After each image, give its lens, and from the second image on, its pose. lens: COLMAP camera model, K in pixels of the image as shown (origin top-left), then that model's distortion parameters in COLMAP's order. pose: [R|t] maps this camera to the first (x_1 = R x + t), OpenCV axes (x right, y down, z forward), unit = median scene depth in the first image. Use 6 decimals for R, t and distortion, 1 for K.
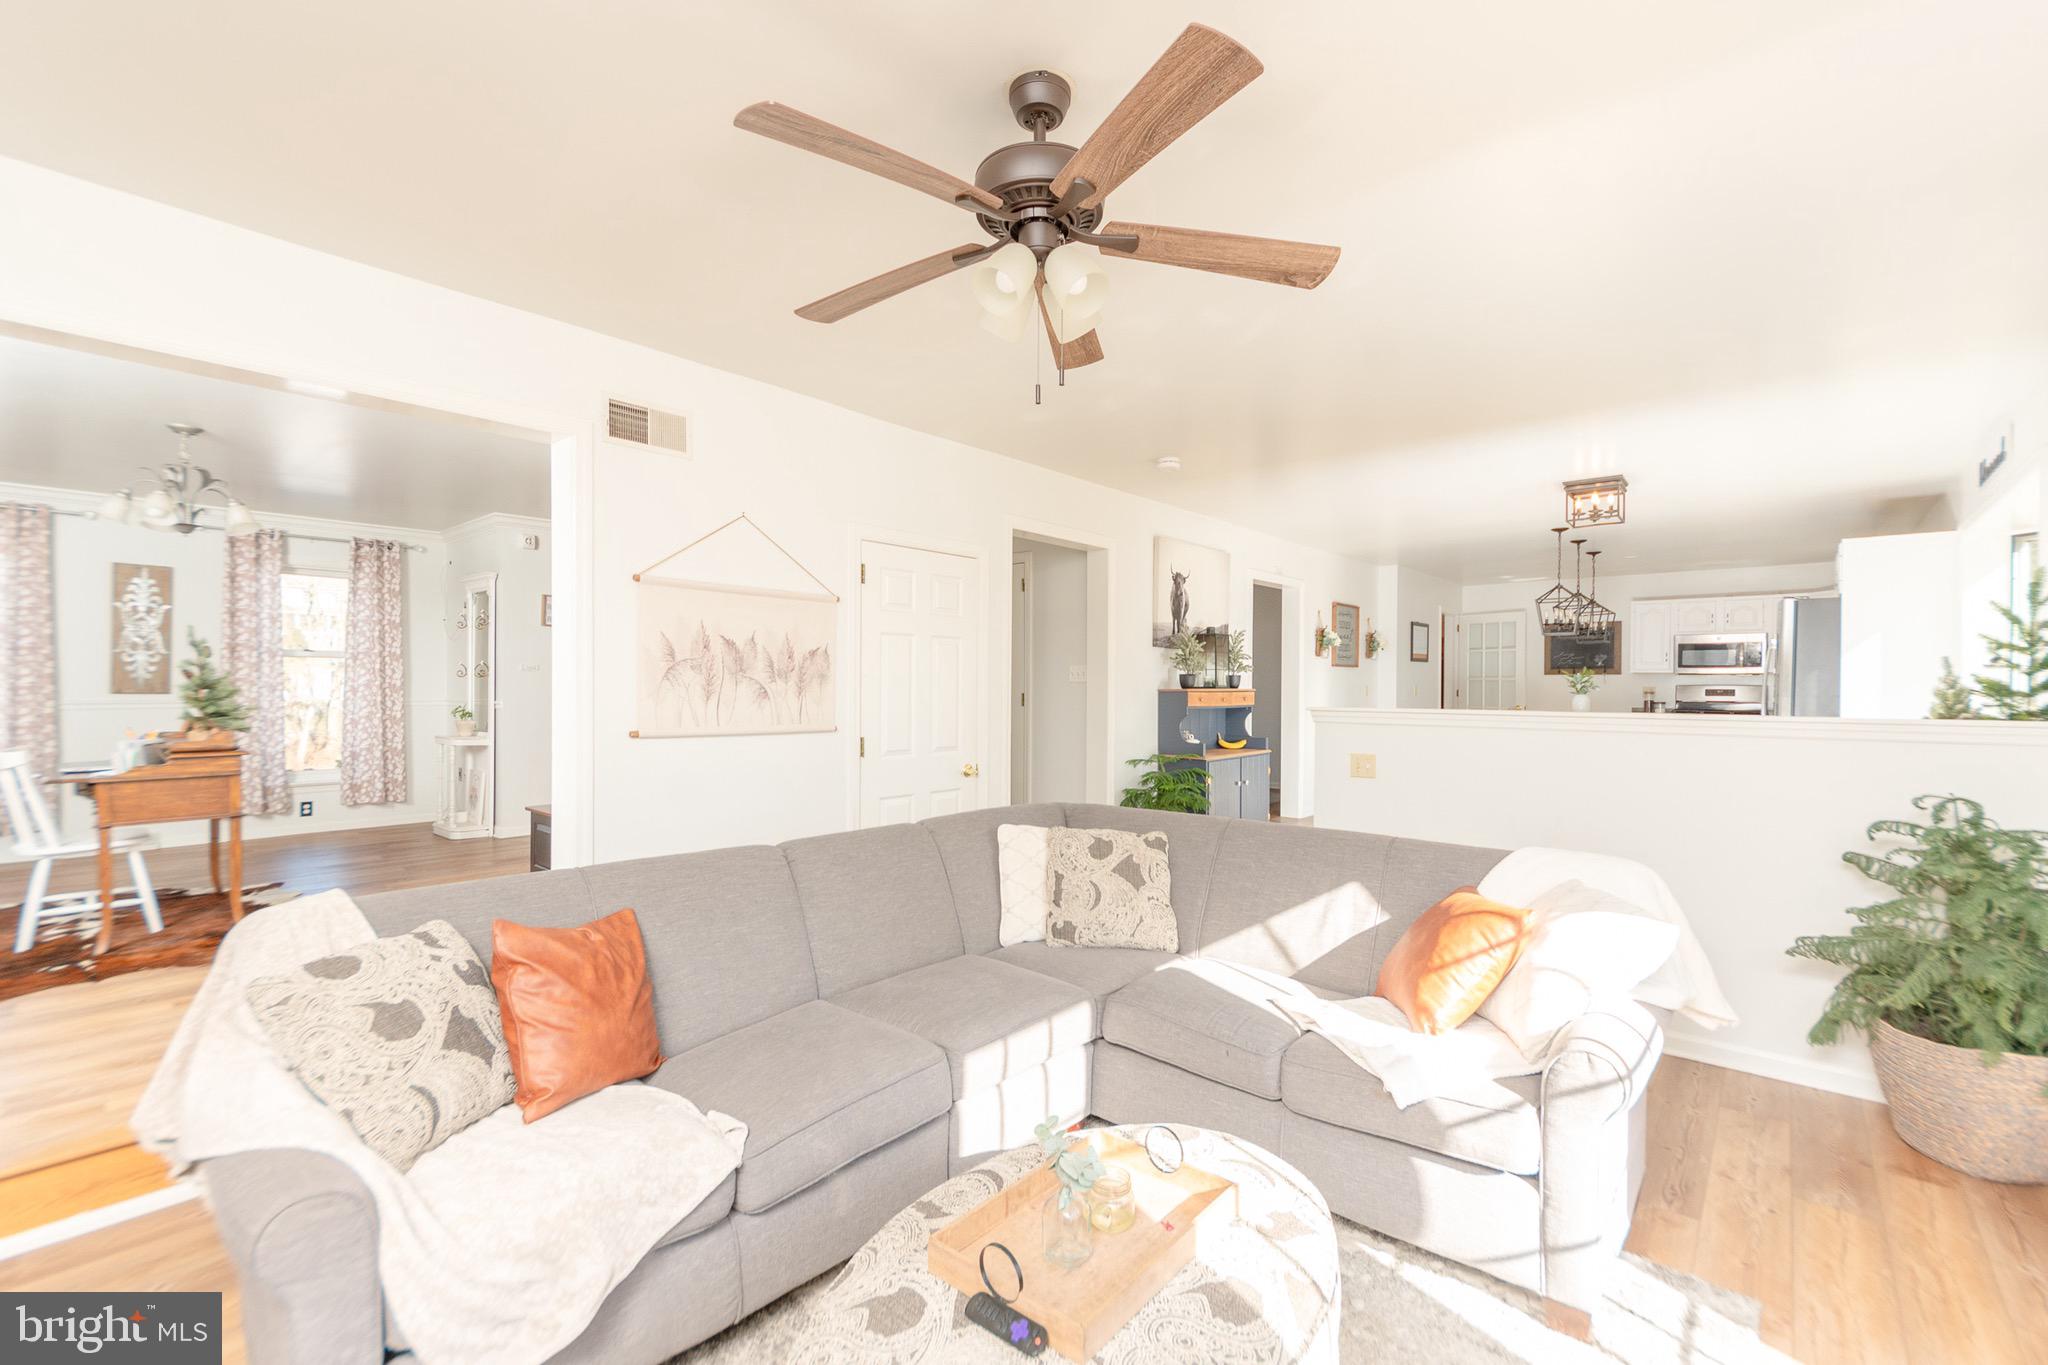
lens RADIAL K [[863.2, 0, 1024.9], [0, 863.2, 685.0], [0, 0, 1]] dist [-0.001709, -0.000223]
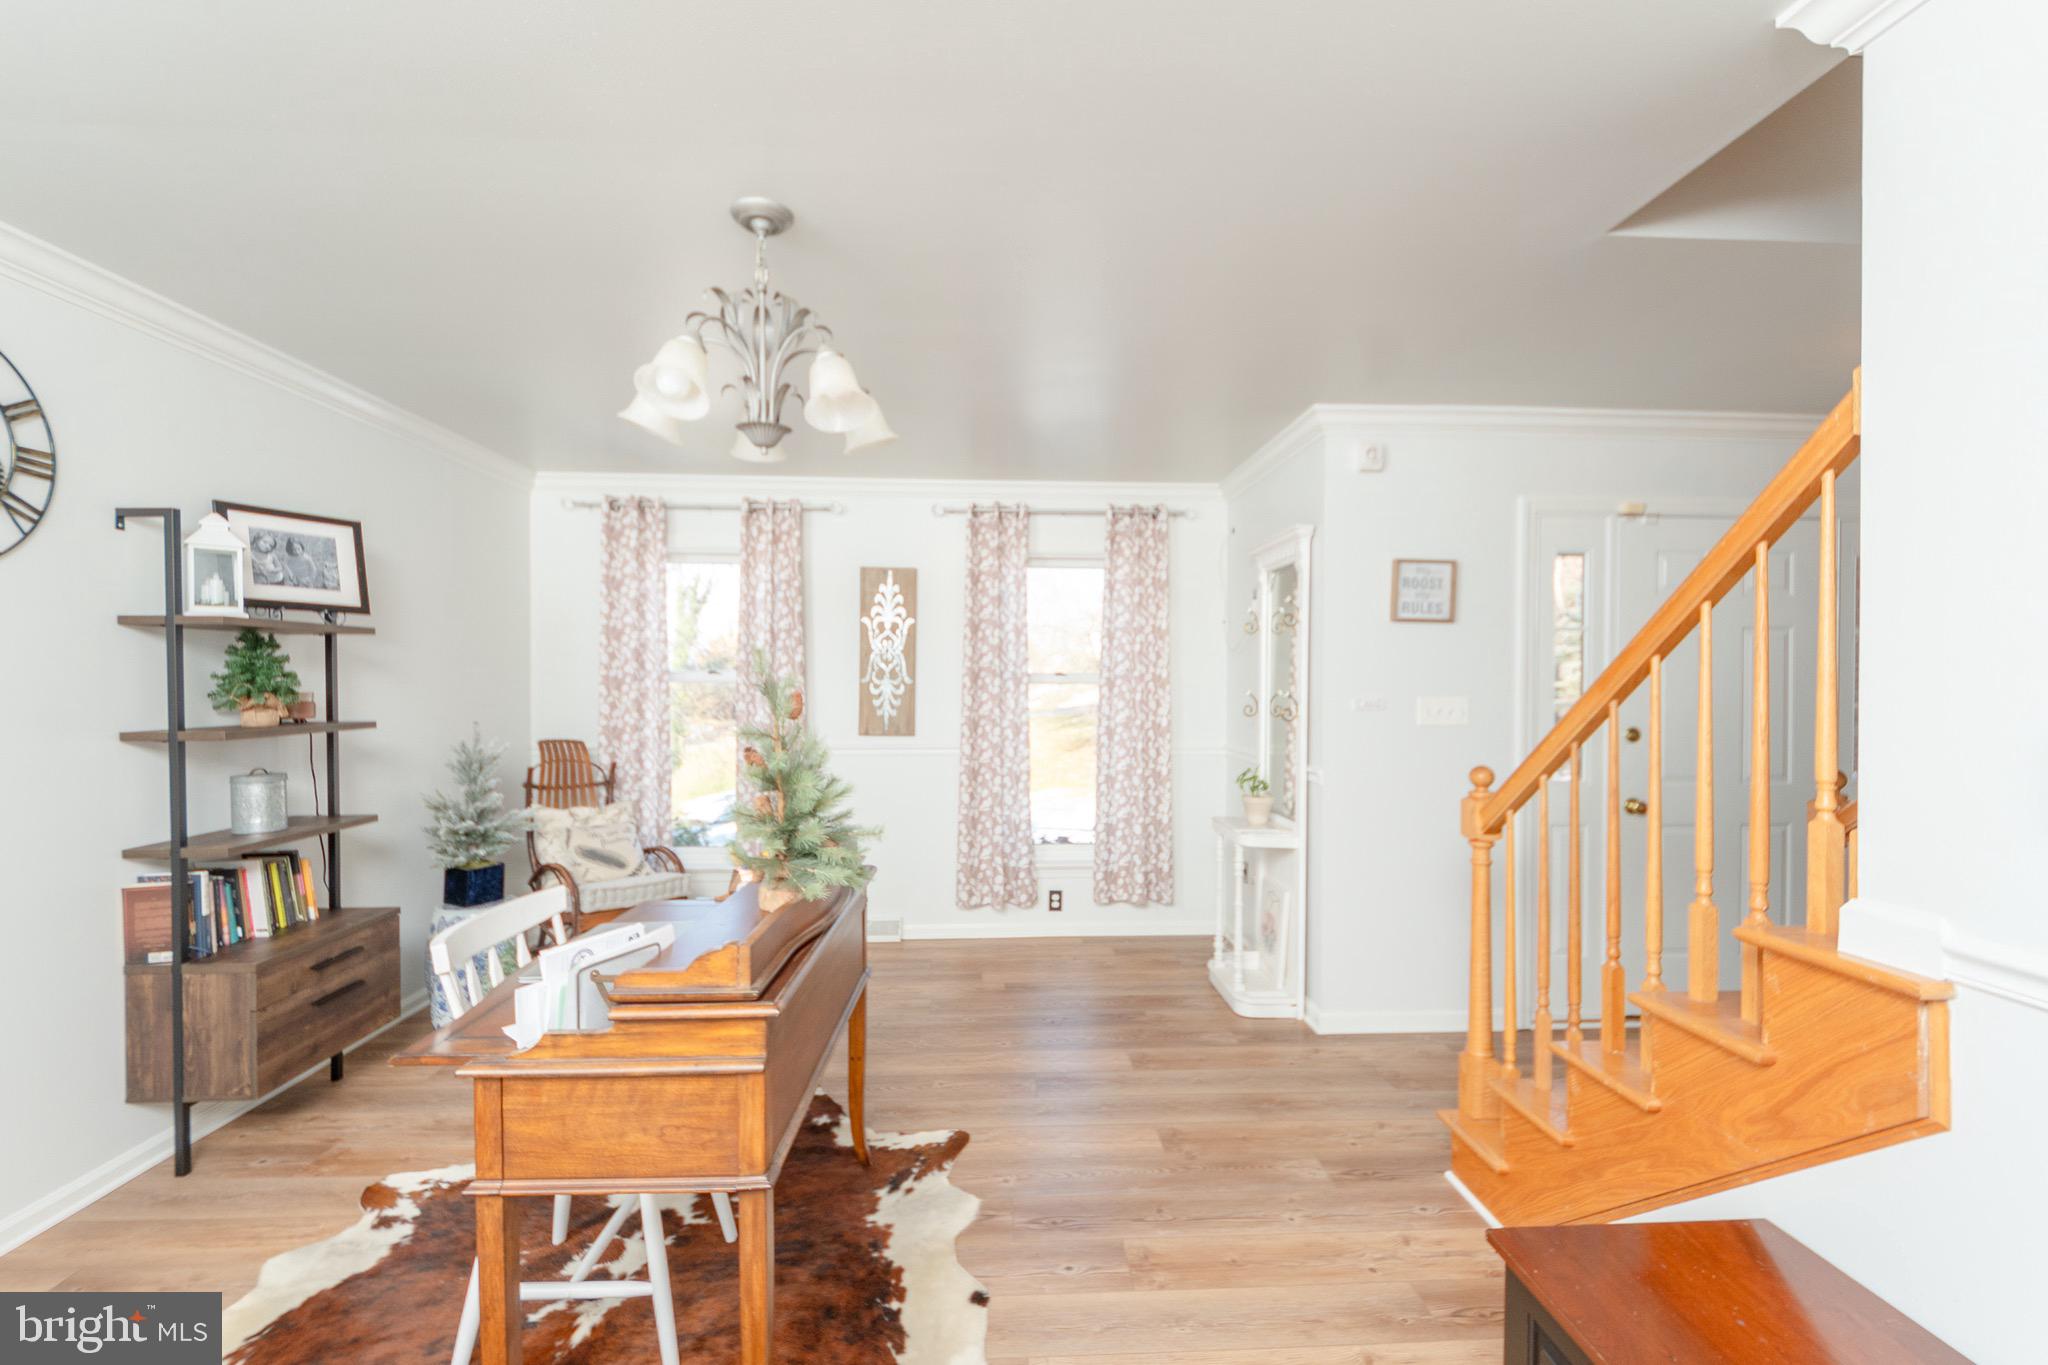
lens RADIAL K [[863.2, 0, 1024.9], [0, 863.2, 685.0], [0, 0, 1]] dist [-0.001709, -0.000223]
pose [[0.693115, 0.002282, -0.720823, -0.356300], [-0.003709, 0.999993, -0.000401, -0.032347], [0.720818, 0.002951, 0.693119, 0.511111]]
